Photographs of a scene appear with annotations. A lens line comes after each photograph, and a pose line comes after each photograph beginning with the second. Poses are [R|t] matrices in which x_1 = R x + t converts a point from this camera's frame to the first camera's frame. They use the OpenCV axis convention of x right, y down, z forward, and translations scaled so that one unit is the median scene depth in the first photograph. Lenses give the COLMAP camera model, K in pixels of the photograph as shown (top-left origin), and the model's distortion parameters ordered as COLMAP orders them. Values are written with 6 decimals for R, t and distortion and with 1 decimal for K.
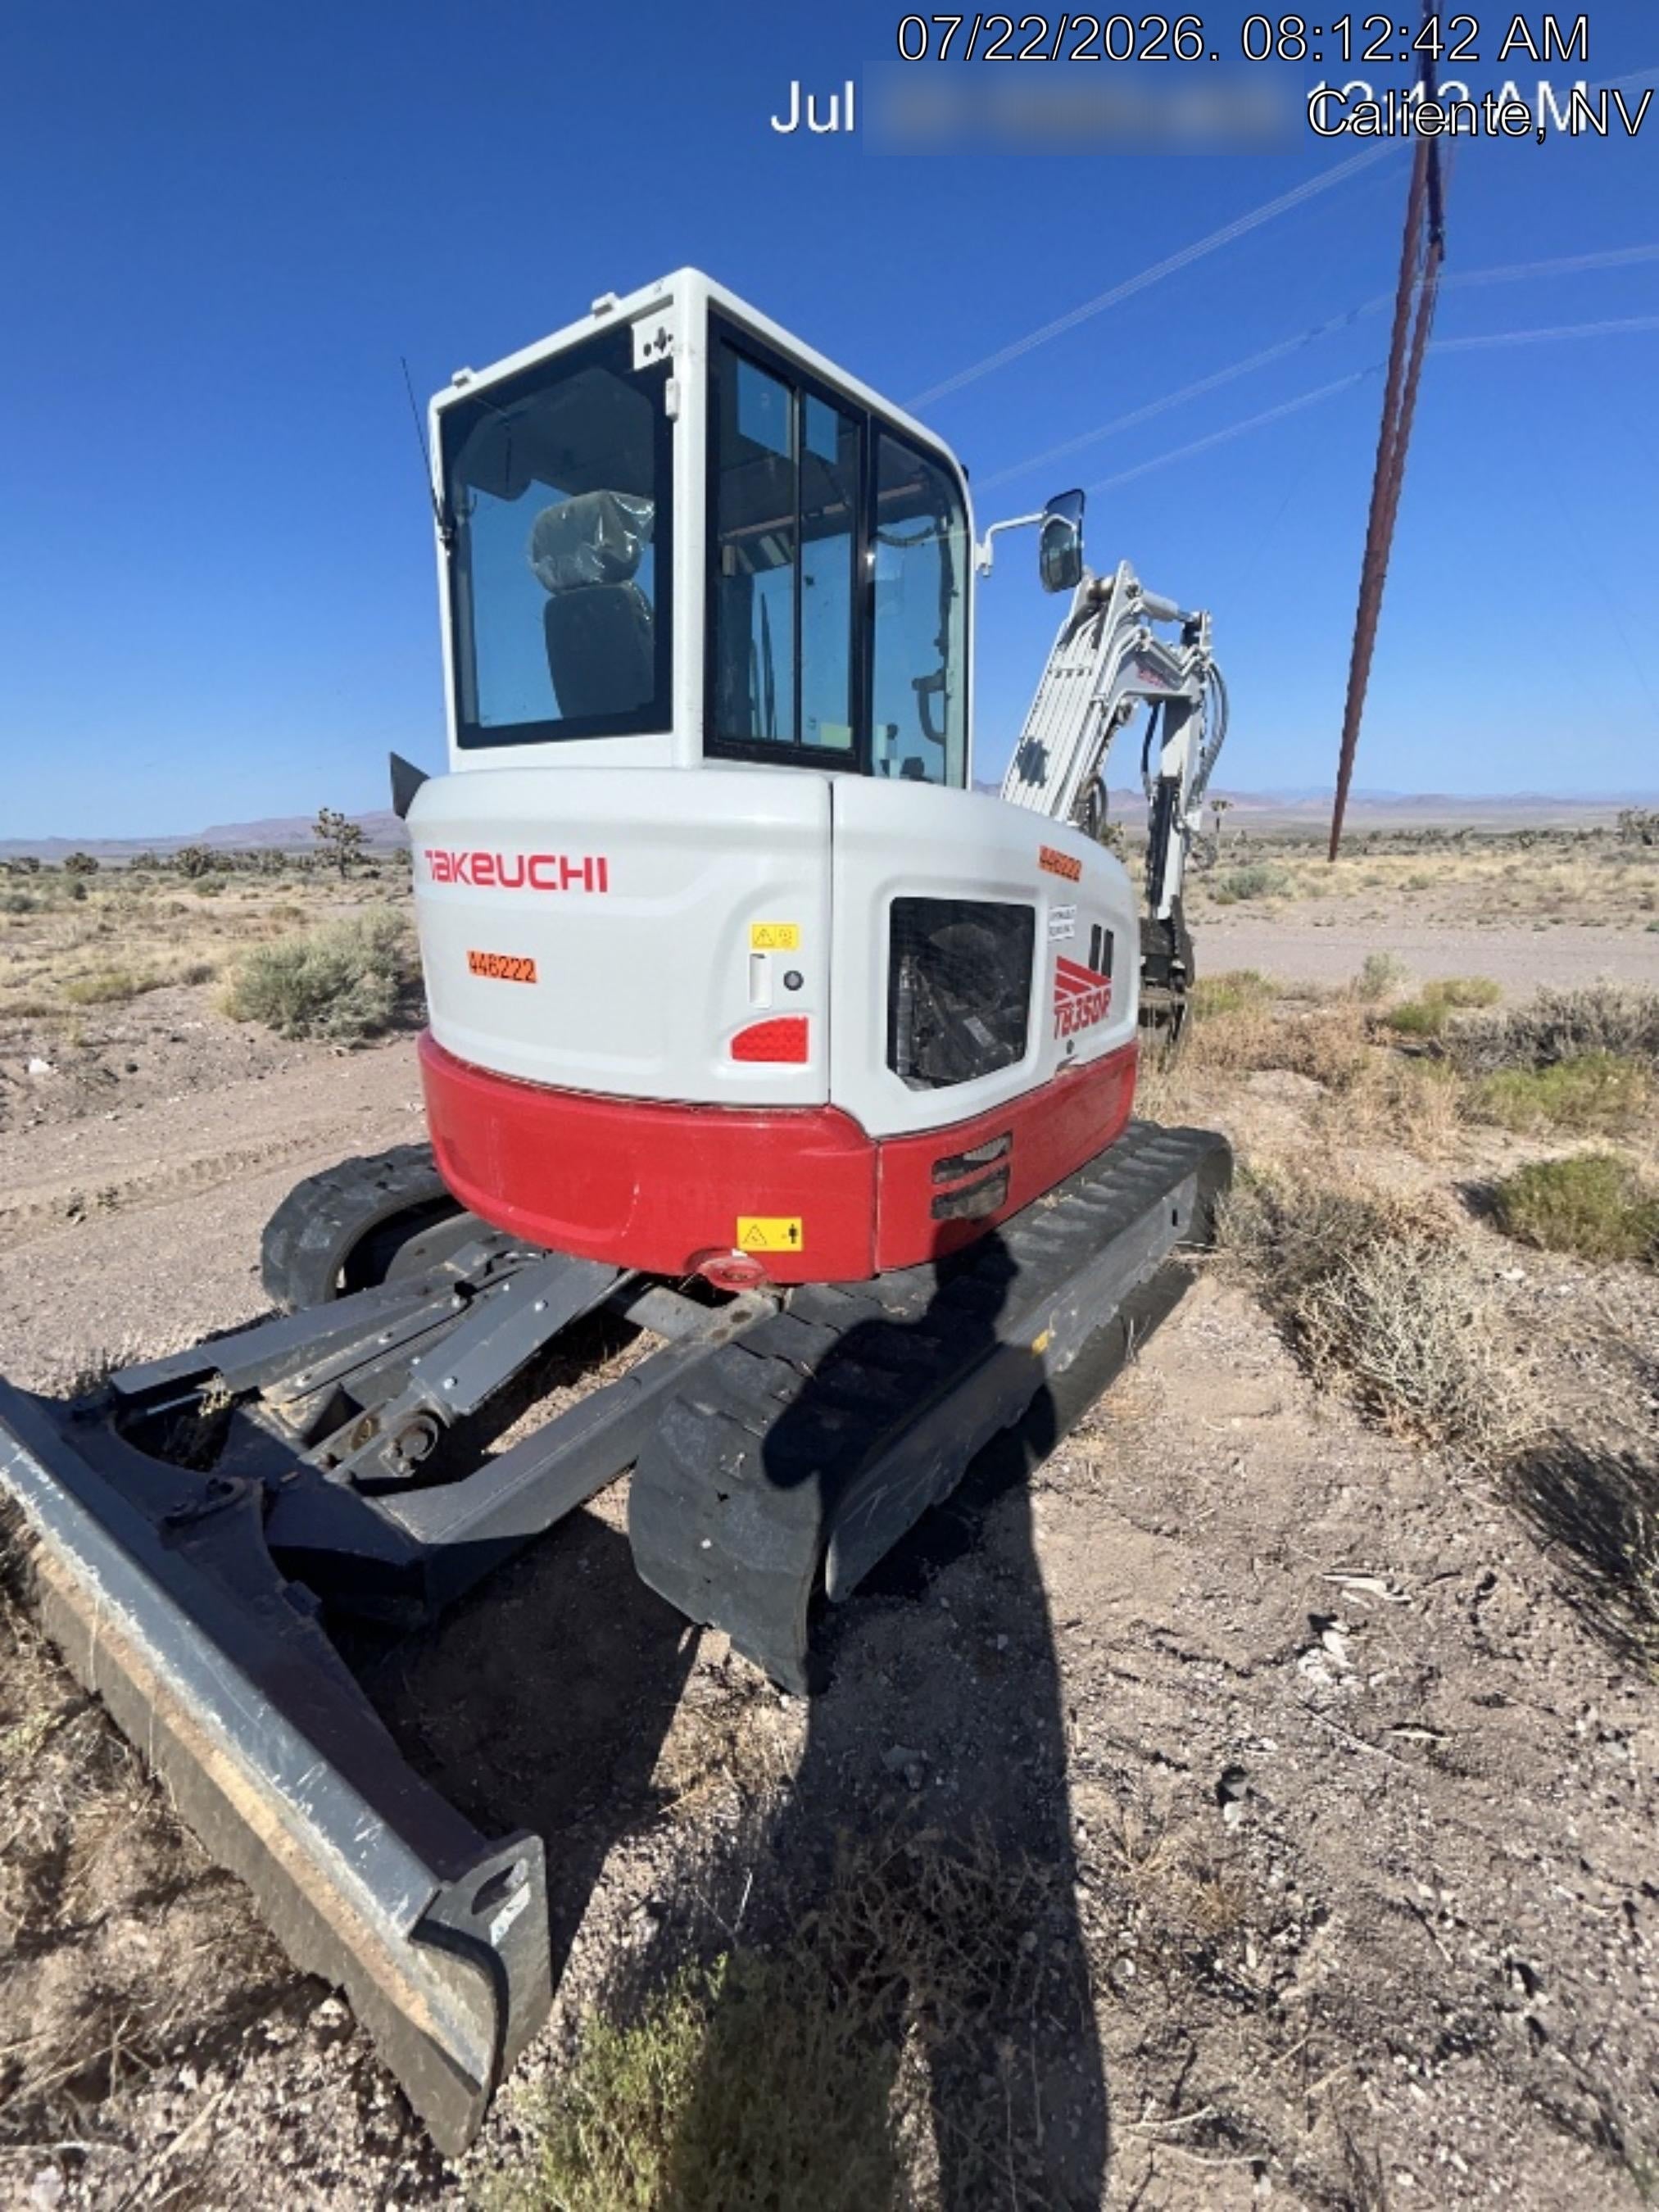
lens RADIAL K [[889.7, 0, 829.9], [0, 889.7, 1106.3], [0, 0, 1]] dist [-0.009654, 0.000640]
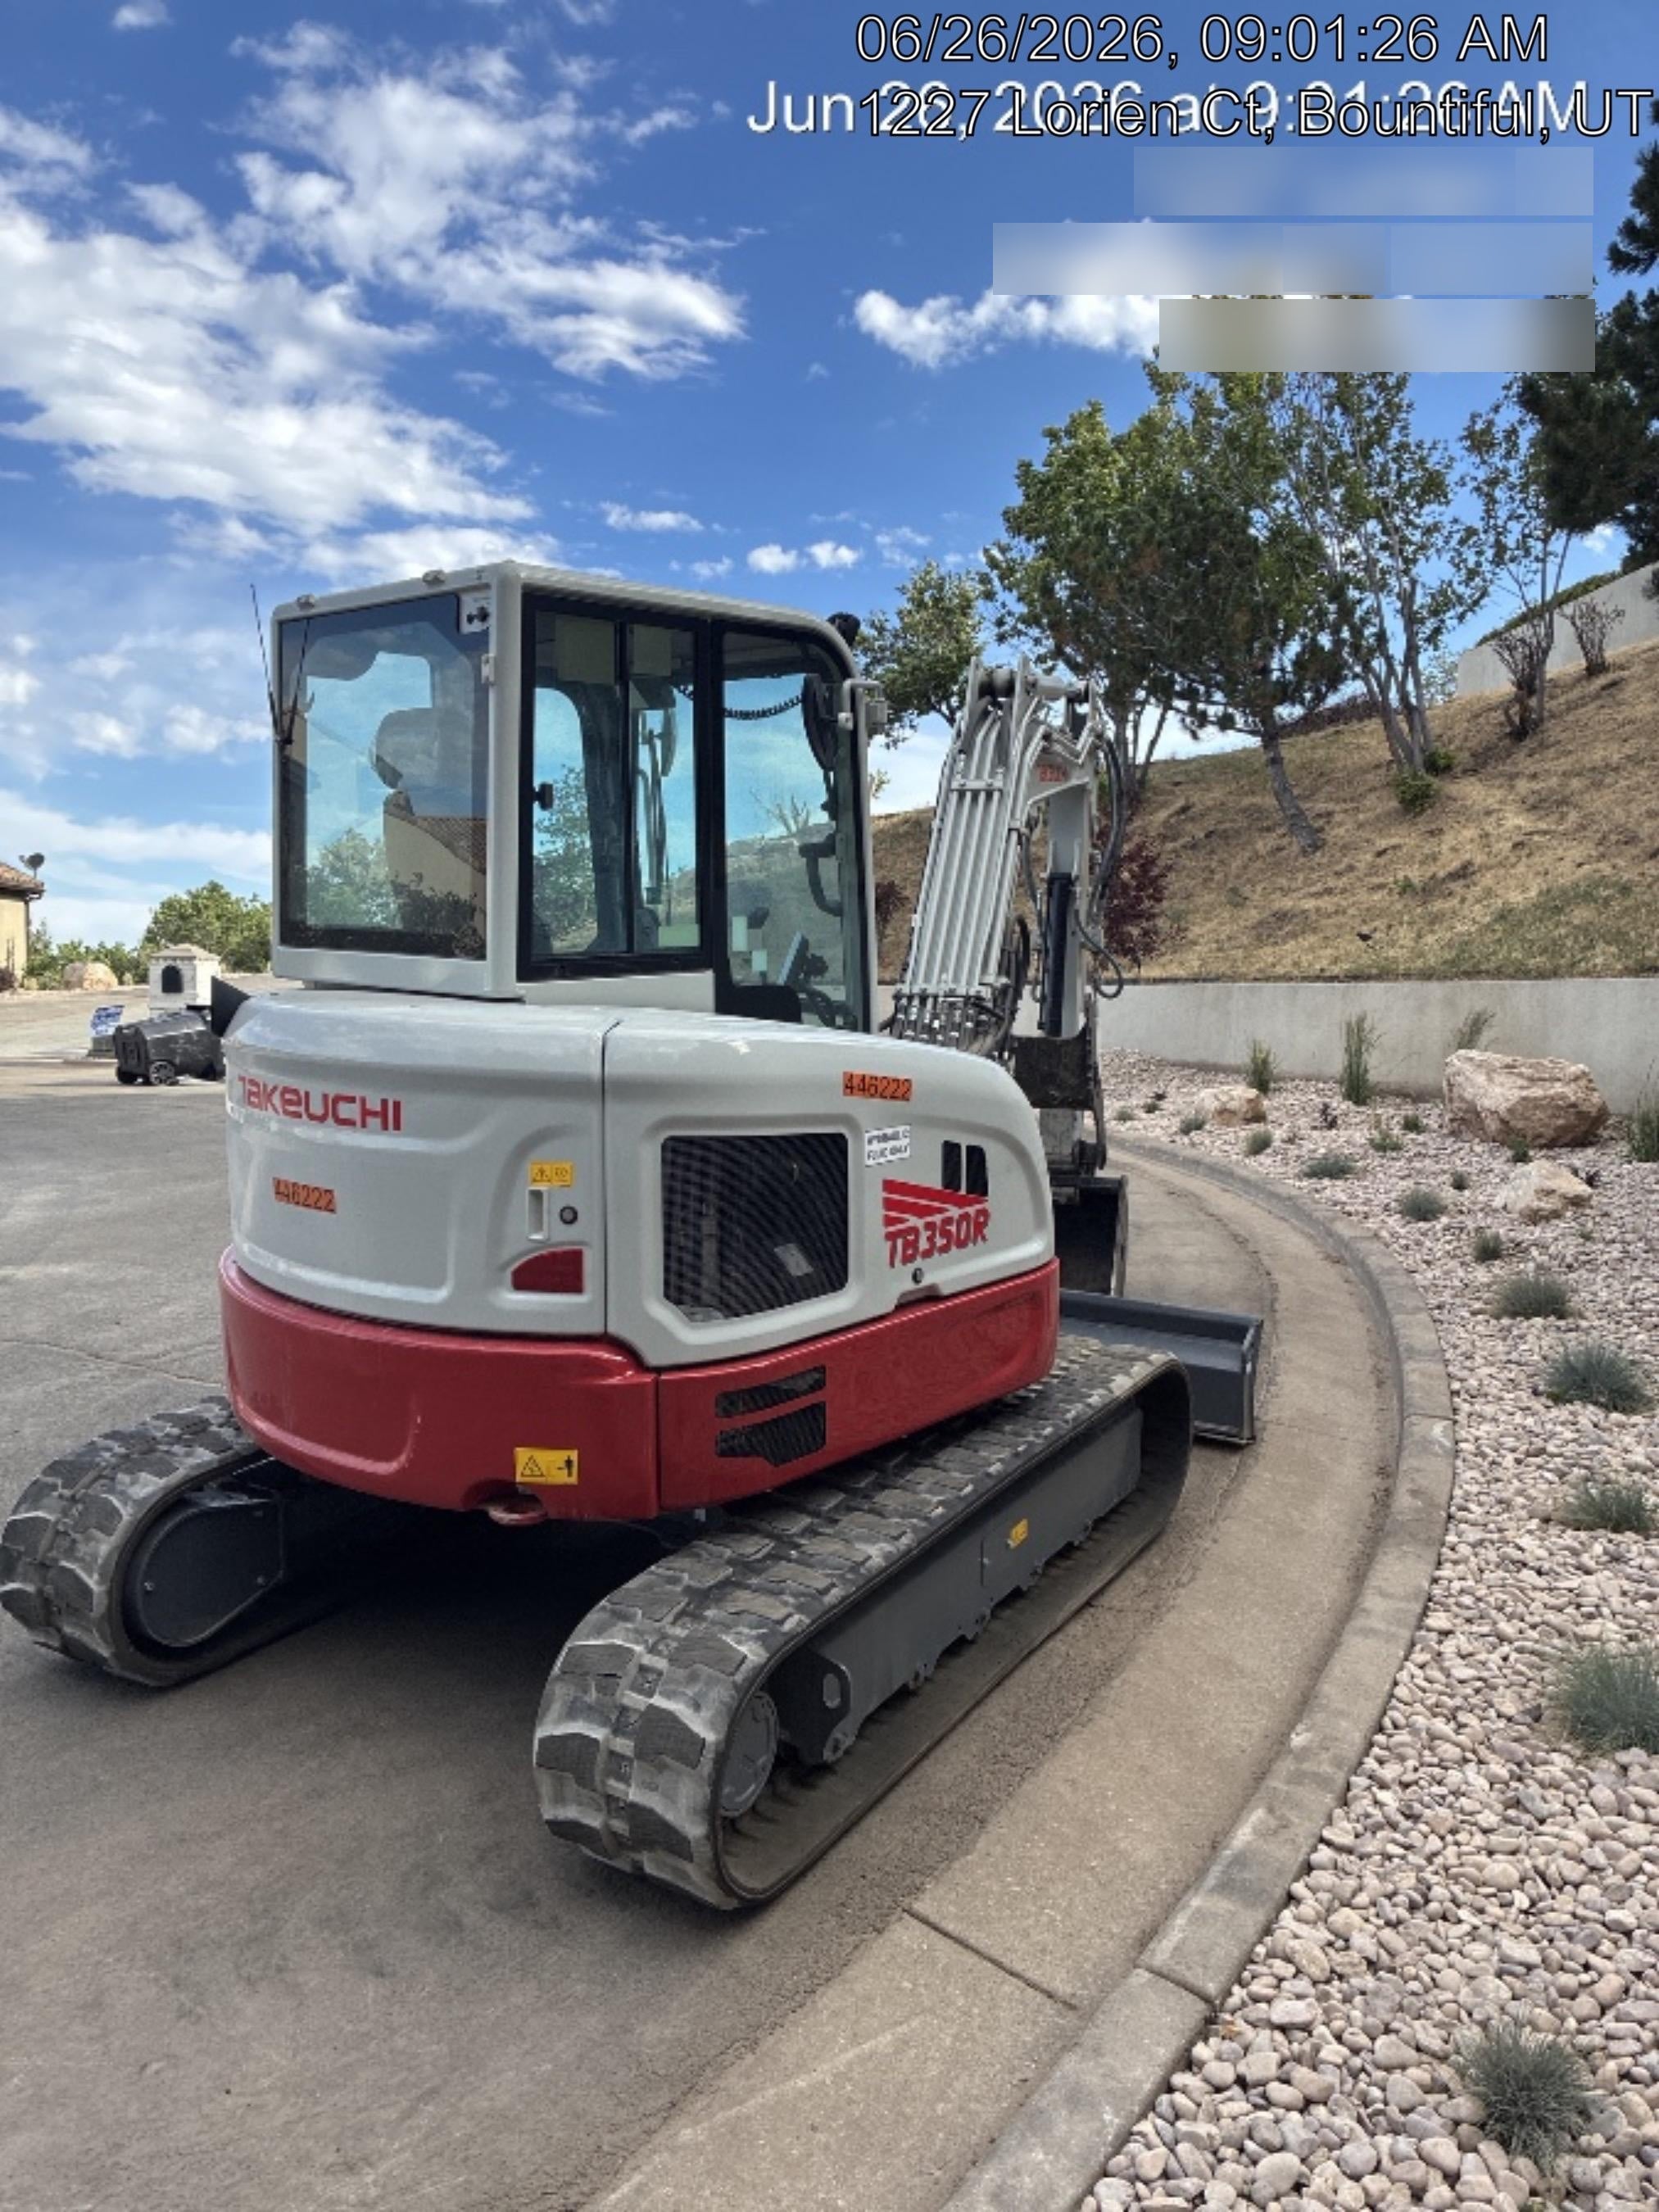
lens RADIAL K [[1656.6, 0, 837.1], [0, 1656.6, 1093.2], [0, 0, 1]] dist [0.011560, -0.016877]
pose [[0.997131, -0.000066, -0.075699, 0.383184], [-0.011744, 0.987757, -0.155560, 0.015745], [0.074782, 0.156003, 0.984922, -0.843243]]
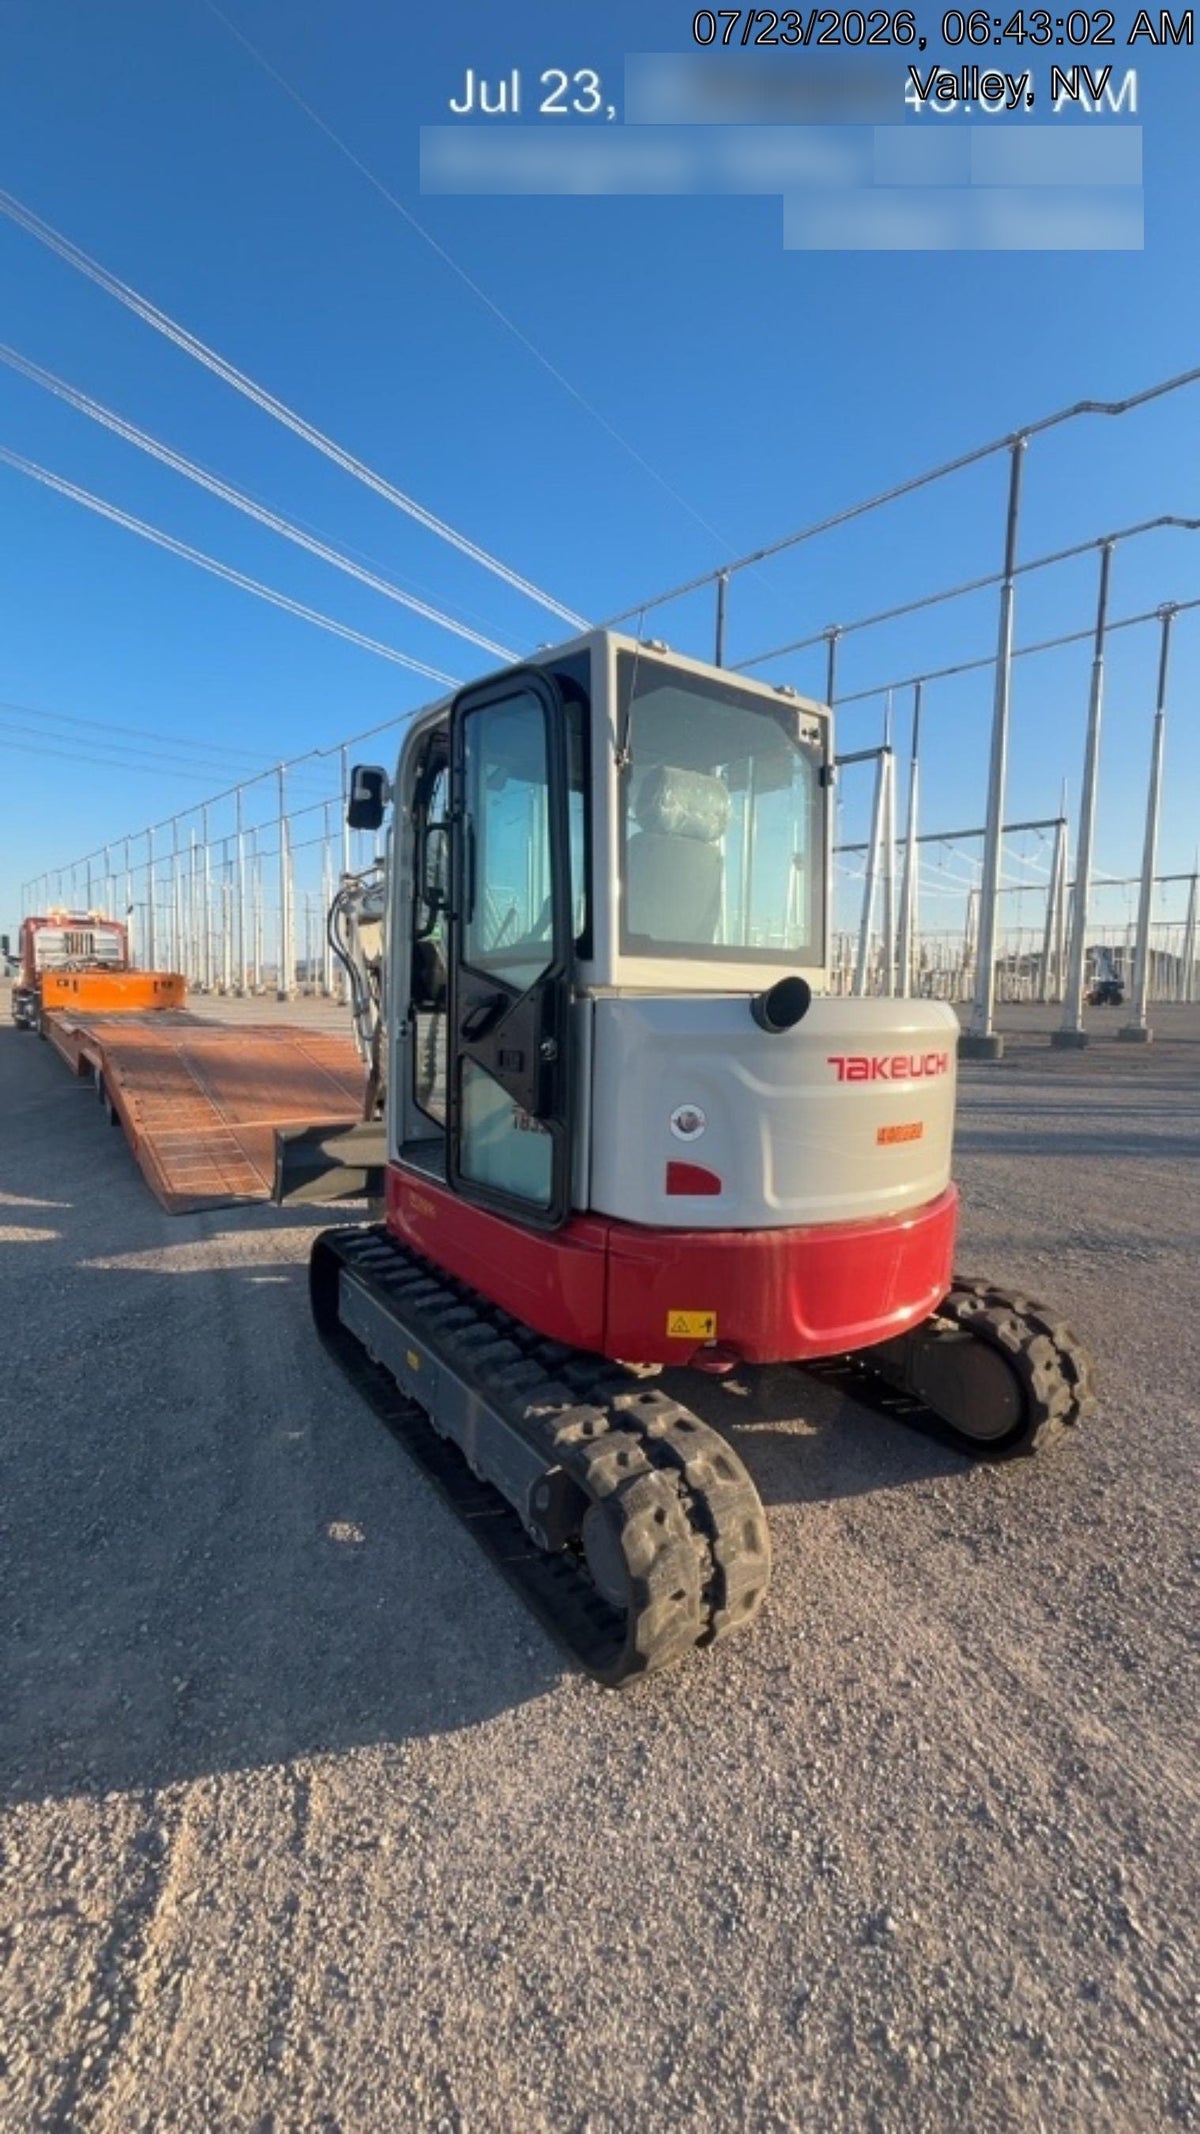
lens RADIAL K [[827.0, 0, 618.6], [0, 827.0, 1065.9], [0, 0, 1]] dist [0.003765, 0.000152]
pose [[0.284362, -0.101746, 0.953303, -1.733488], [0.254664, 0.966647, 0.027206, -0.409680], [-0.924275, 0.235035, 0.300789, 0.995308]]
